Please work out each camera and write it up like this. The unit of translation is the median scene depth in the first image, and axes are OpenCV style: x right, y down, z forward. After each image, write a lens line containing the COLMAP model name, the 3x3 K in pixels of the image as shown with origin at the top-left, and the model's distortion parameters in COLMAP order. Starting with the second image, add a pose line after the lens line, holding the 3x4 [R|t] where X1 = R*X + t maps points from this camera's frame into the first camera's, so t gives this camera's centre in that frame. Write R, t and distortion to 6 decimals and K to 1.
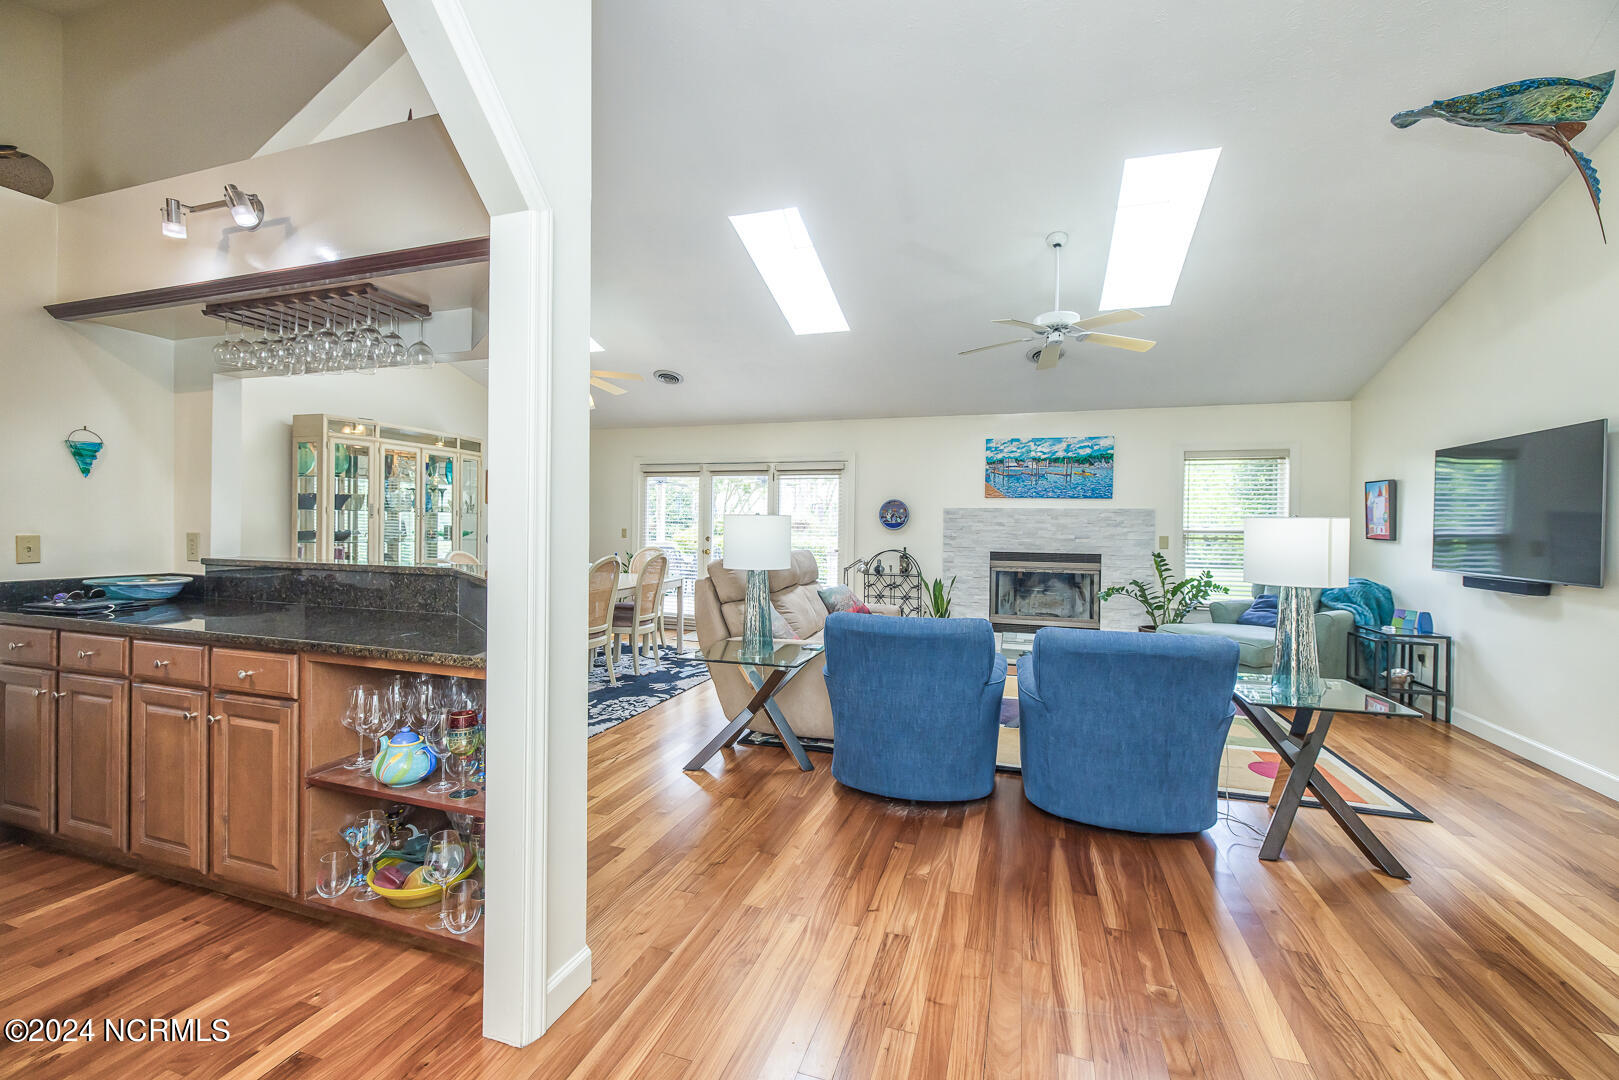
lens RADIAL K [[677.3, 0, 808.7], [0, 677.3, 530.9], [0, 0, 1]] dist [0.000423, 0.000314]
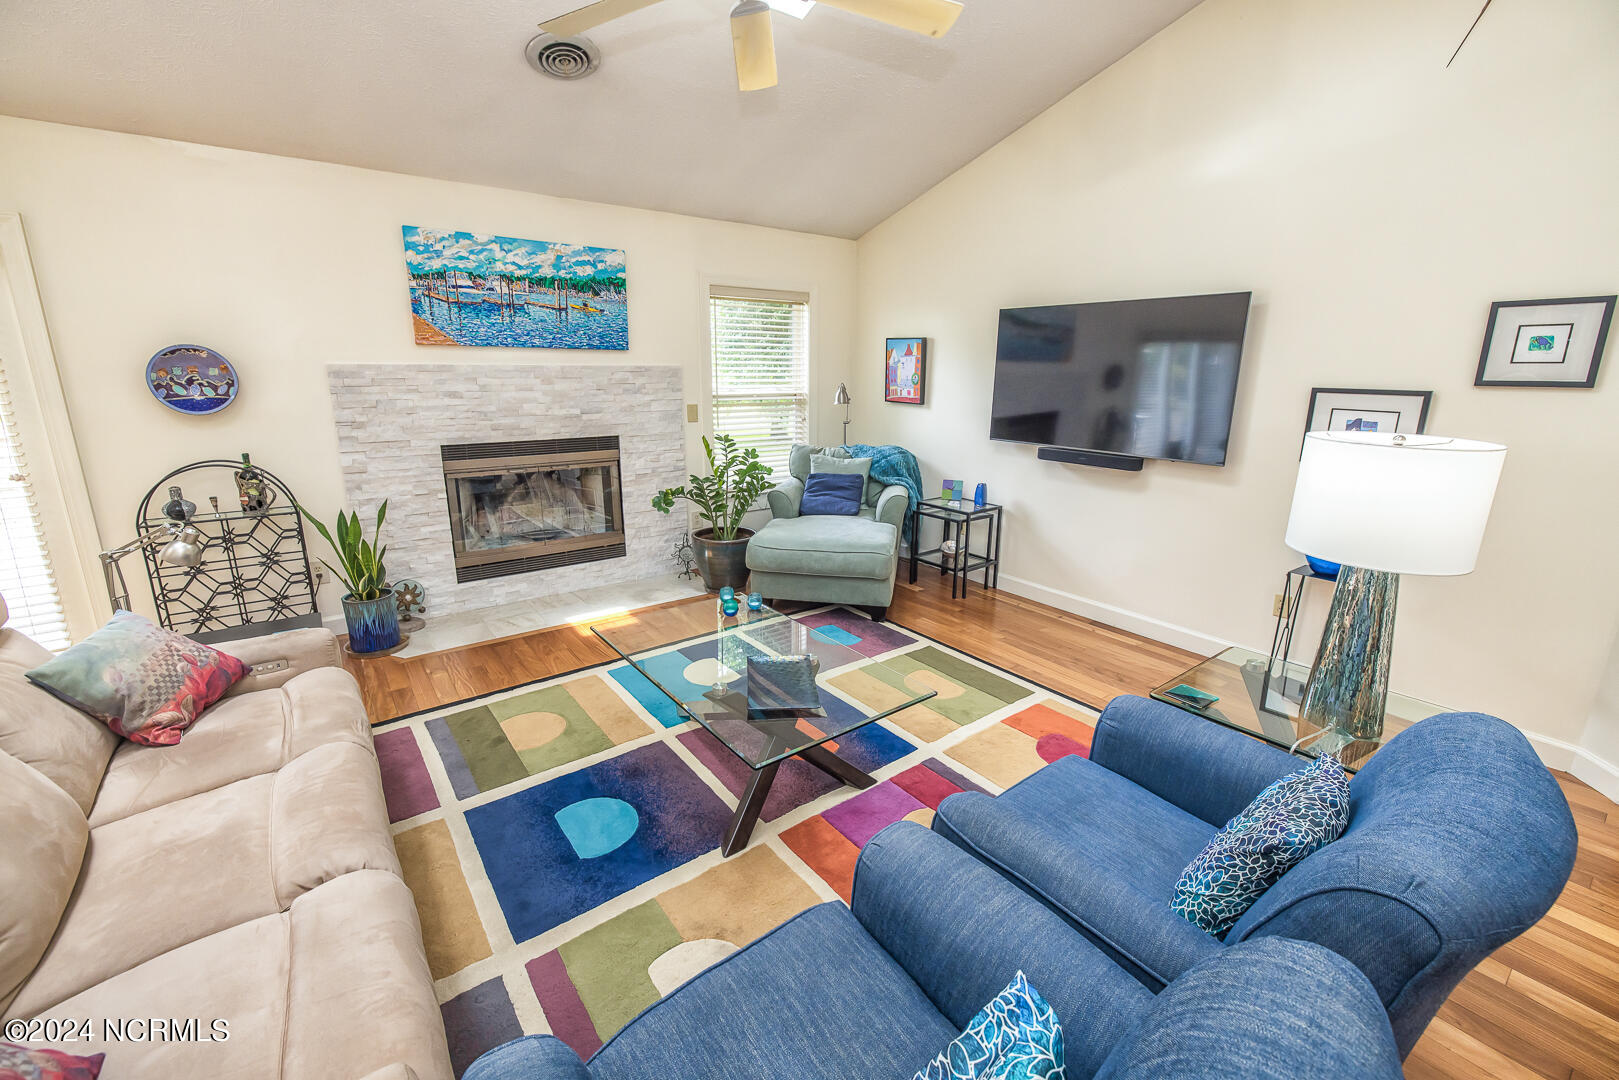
lens RADIAL K [[677.3, 0, 808.7], [0, 677.3, 530.9], [0, 0, 1]] dist [0.000423, 0.000314]
pose [[0.581545, -0.202101, 0.788010, -0.008176], [0.006716, 0.969810, 0.243771, -0.036250], [-0.813486, -0.136472, 0.565345, 0.448262]]
